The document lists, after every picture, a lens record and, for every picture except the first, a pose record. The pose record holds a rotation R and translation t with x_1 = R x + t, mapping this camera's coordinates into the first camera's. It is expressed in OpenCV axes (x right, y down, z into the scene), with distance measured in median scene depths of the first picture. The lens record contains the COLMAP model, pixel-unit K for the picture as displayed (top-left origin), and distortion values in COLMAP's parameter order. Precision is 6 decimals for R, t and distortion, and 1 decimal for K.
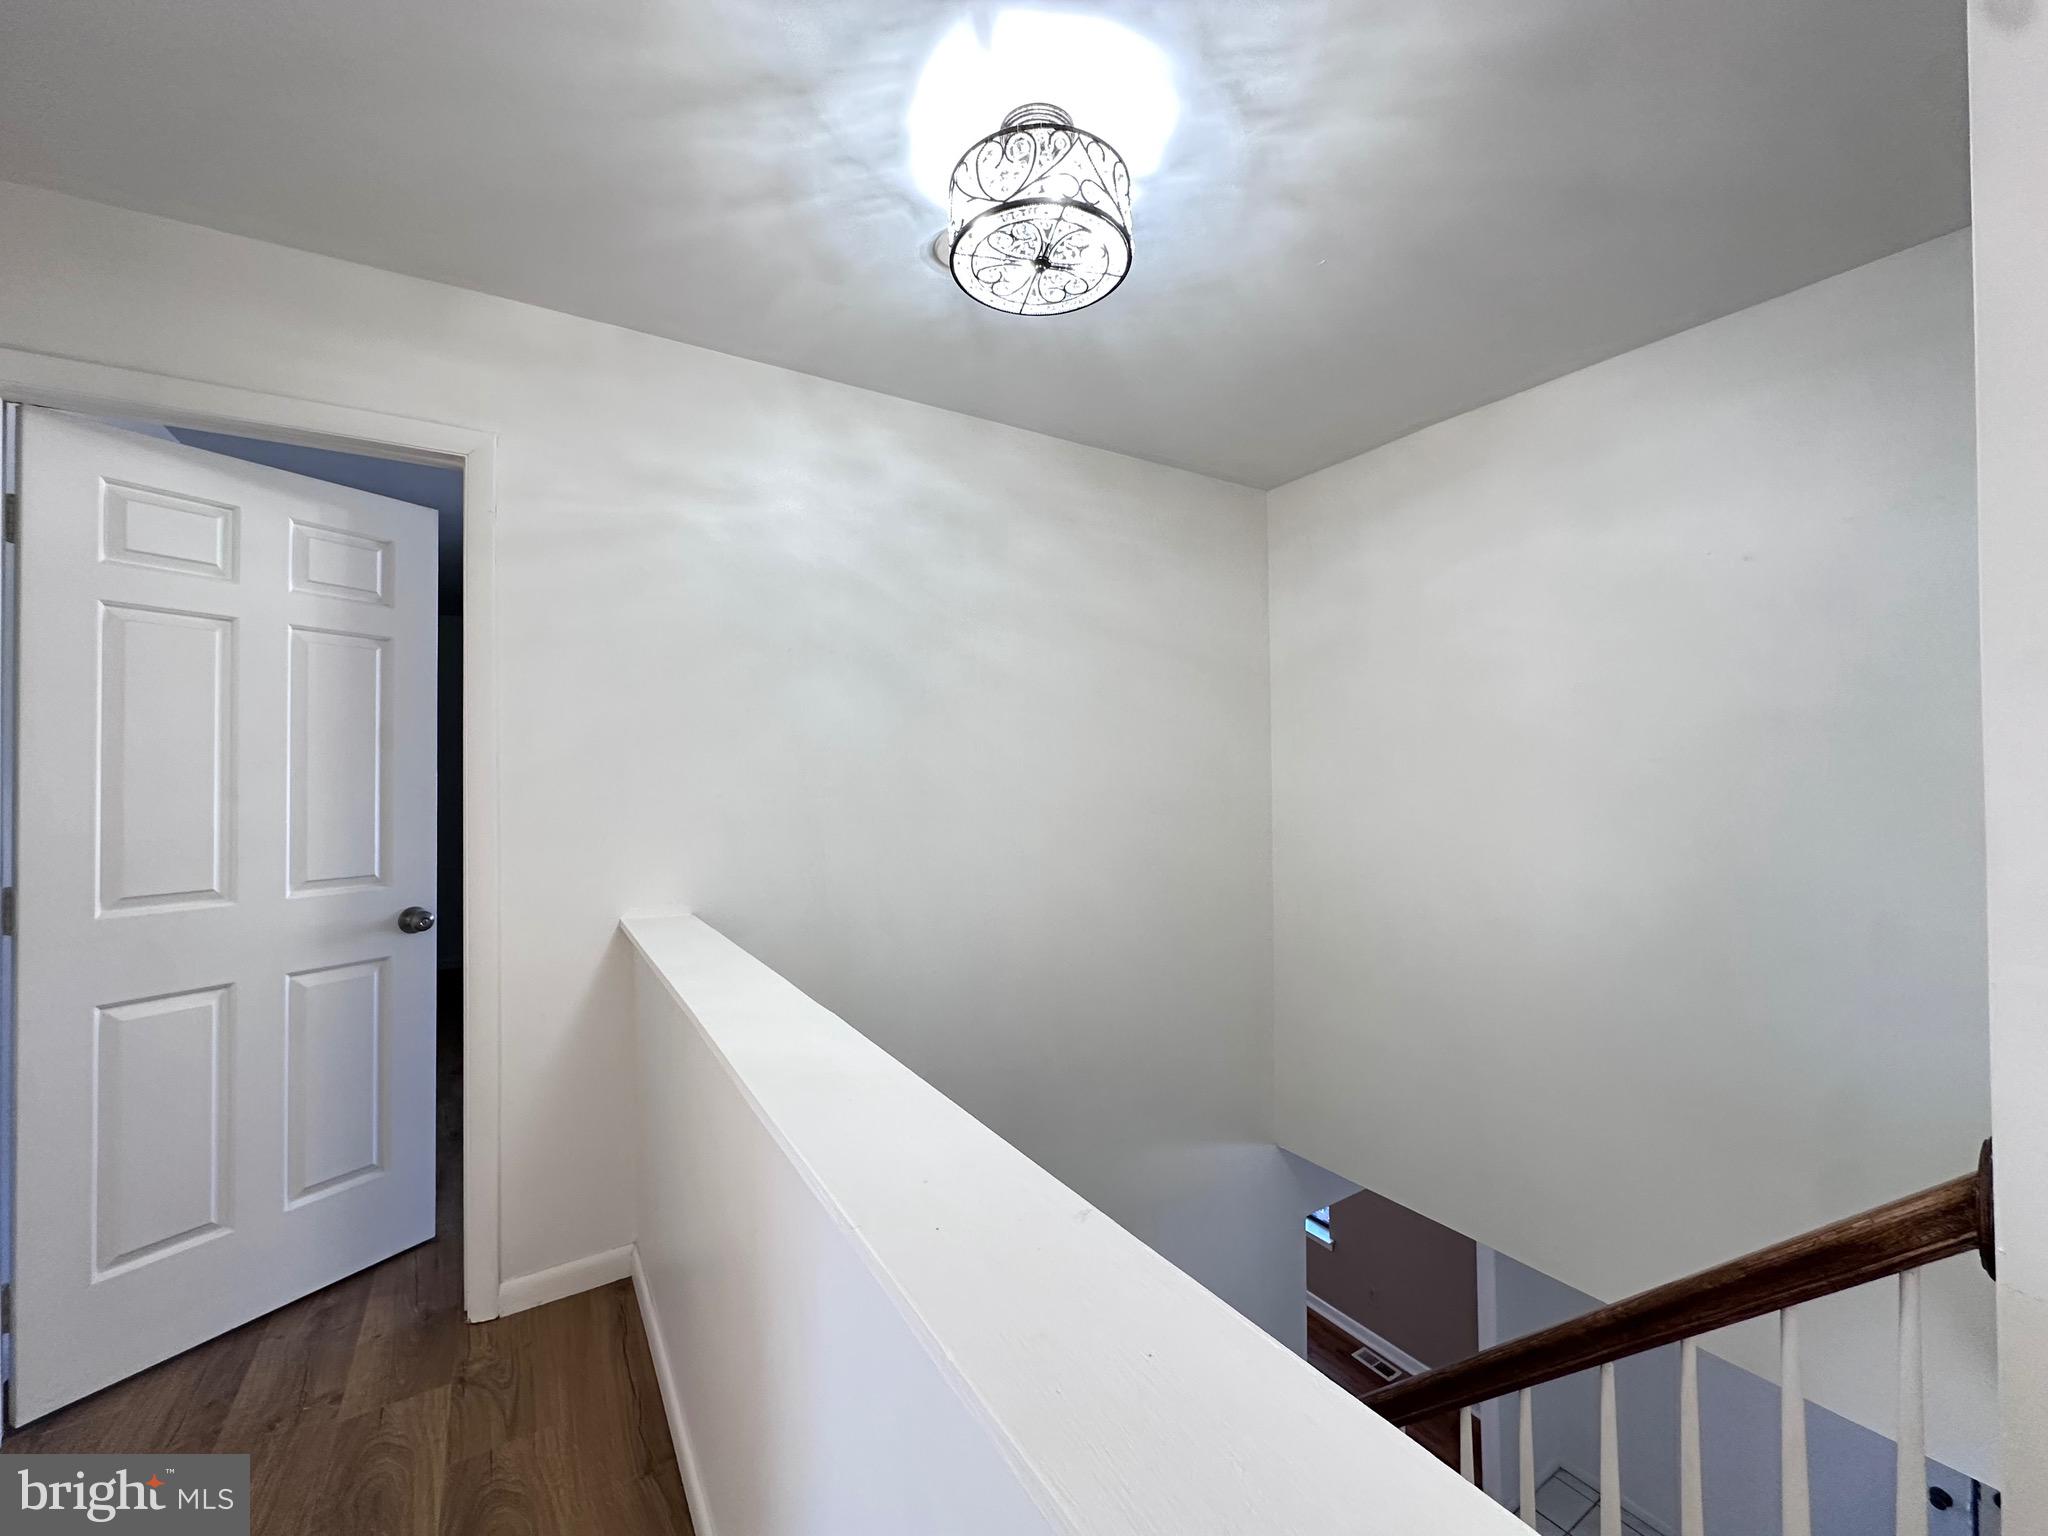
lens RADIAL K [[814.6, 0, 1022.5], [0, 814.6, 767.8], [0, 0, 1]] dist [-0.012930, -0.000045]
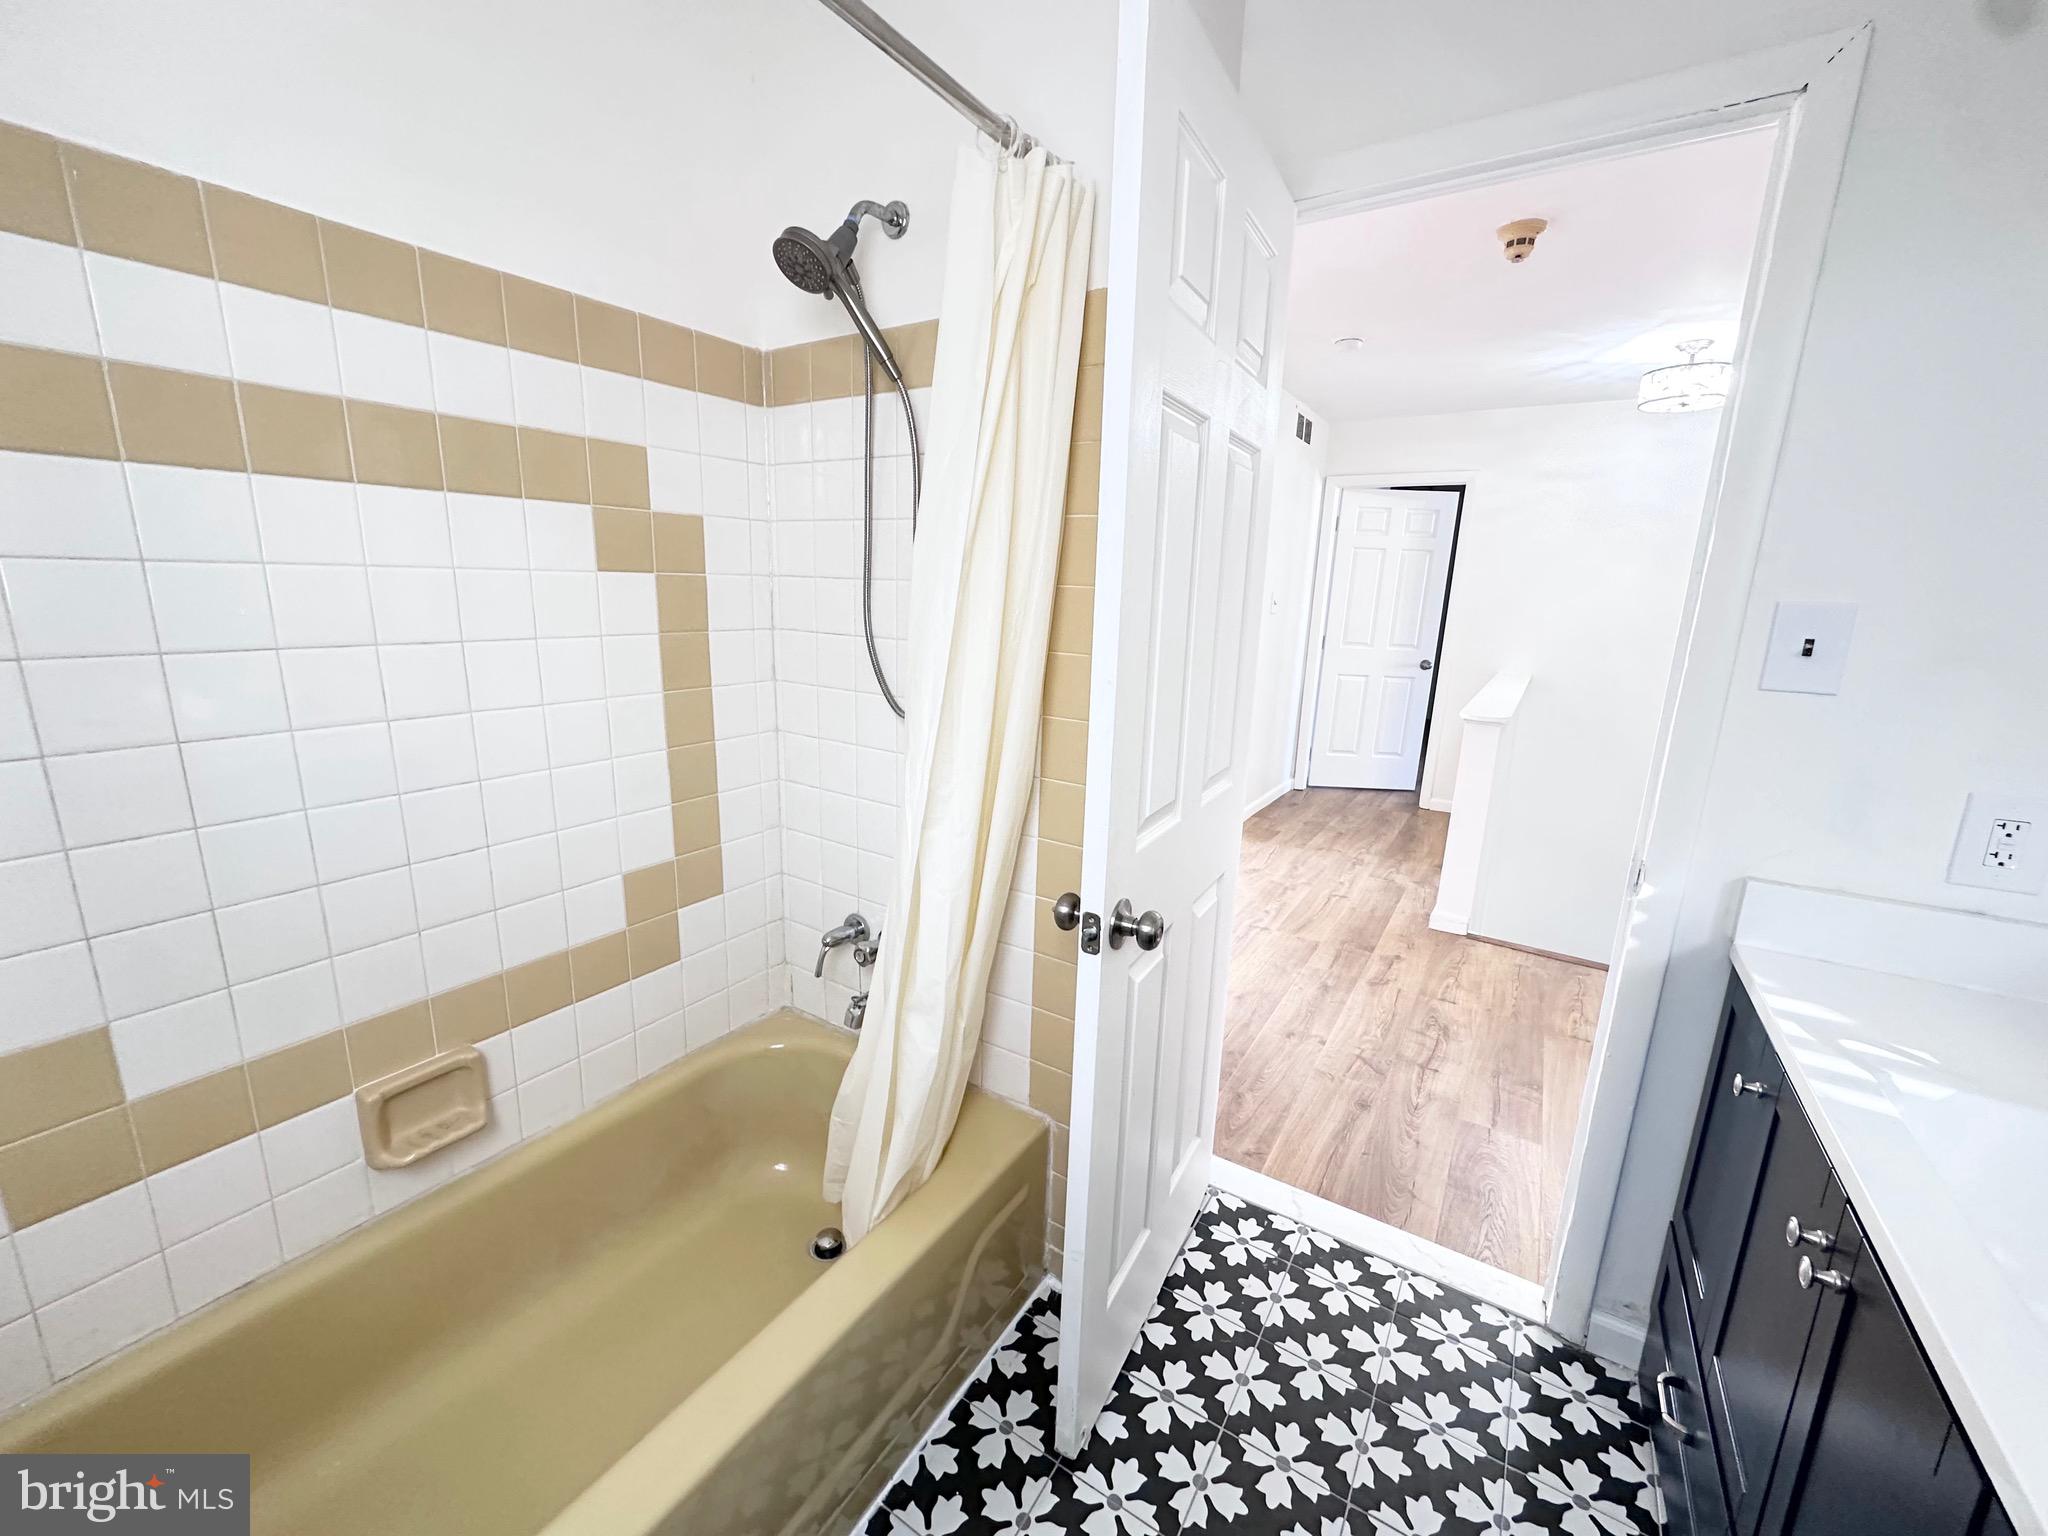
lens RADIAL K [[814.6, 0, 1017.7], [0, 814.6, 771.0], [0, 0, 1]] dist [-0.012930, -0.000045]
pose [[0.437537, 0.216695, -0.872700, 0.995962], [-0.031623, 0.973636, 0.225904, -0.023858], [0.898644, -0.071244, 0.432855, -1.294377]]
